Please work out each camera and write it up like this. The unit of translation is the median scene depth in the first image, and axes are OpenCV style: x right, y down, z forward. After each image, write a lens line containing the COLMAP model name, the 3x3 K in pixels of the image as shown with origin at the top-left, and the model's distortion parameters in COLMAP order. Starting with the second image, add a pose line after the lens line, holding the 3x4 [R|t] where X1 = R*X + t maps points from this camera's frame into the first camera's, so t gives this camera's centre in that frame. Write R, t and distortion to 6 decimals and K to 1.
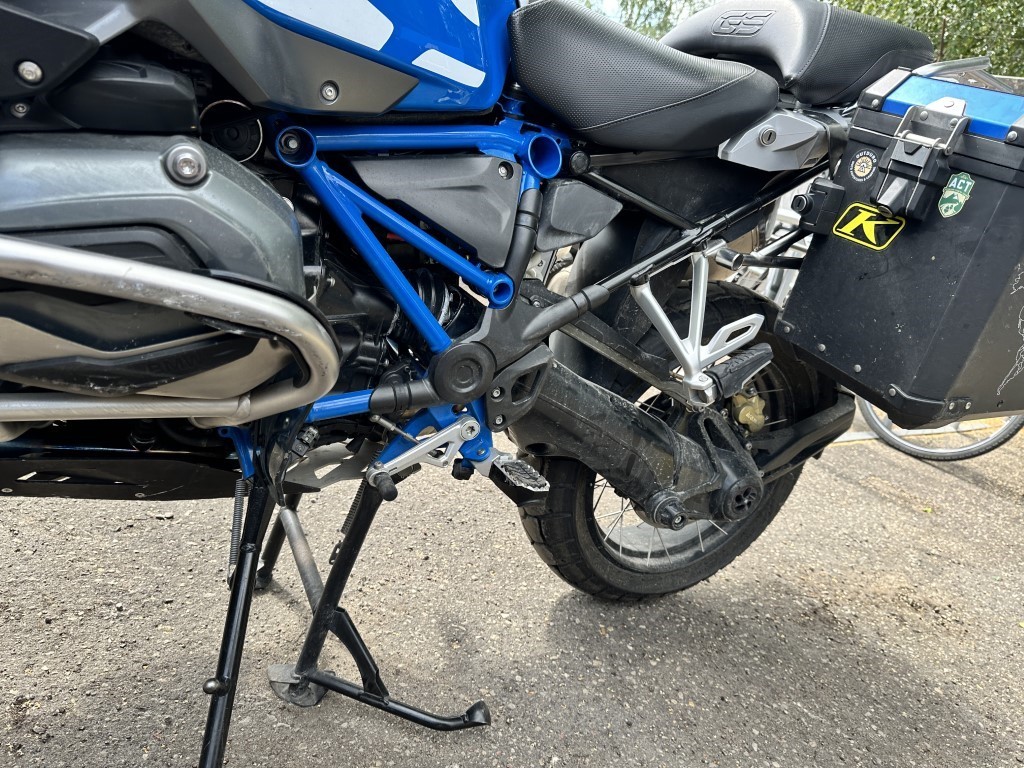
lens RADIAL K [[762.9, 0, 528.0], [0, 762.9, 383.2], [0, 0, 1]] dist [0.040014, -0.060754]
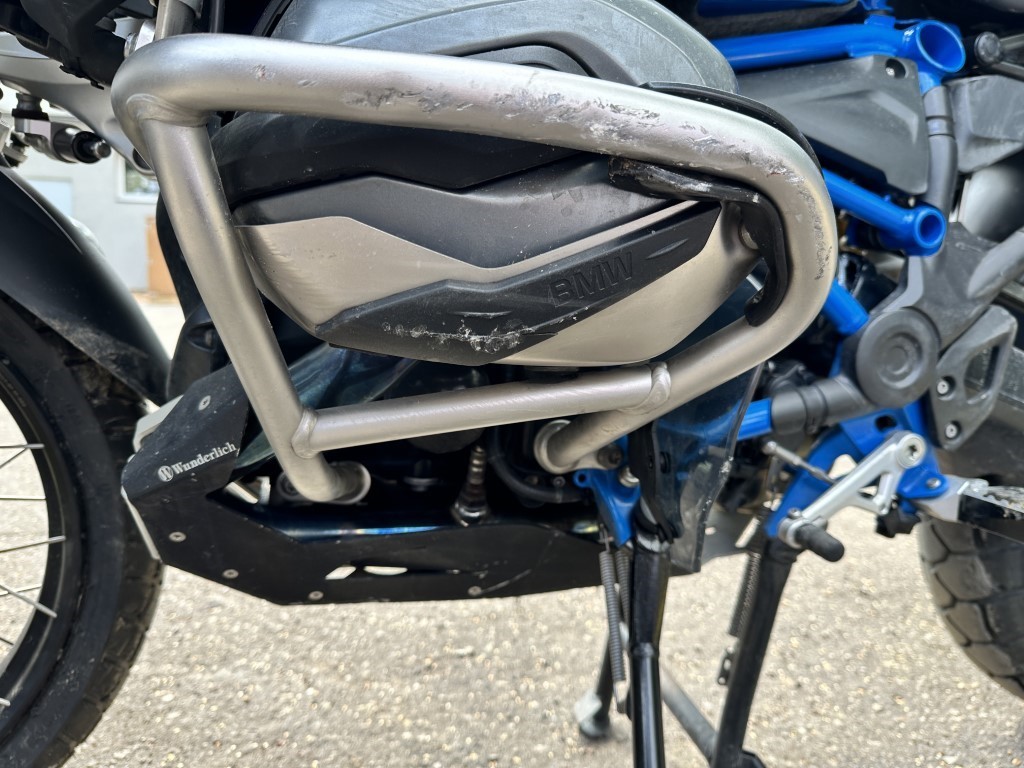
lens RADIAL K [[812.1, 0, 507.5], [0, 812.1, 352.8], [0, 0, 1]] dist [-0.007926, -0.009955]
pose [[0.943850, -0.187848, -0.271771, -0.201335], [0.129900, 0.967376, -0.217509, 0.087910], [0.303763, 0.169993, 0.937459, 0.225855]]
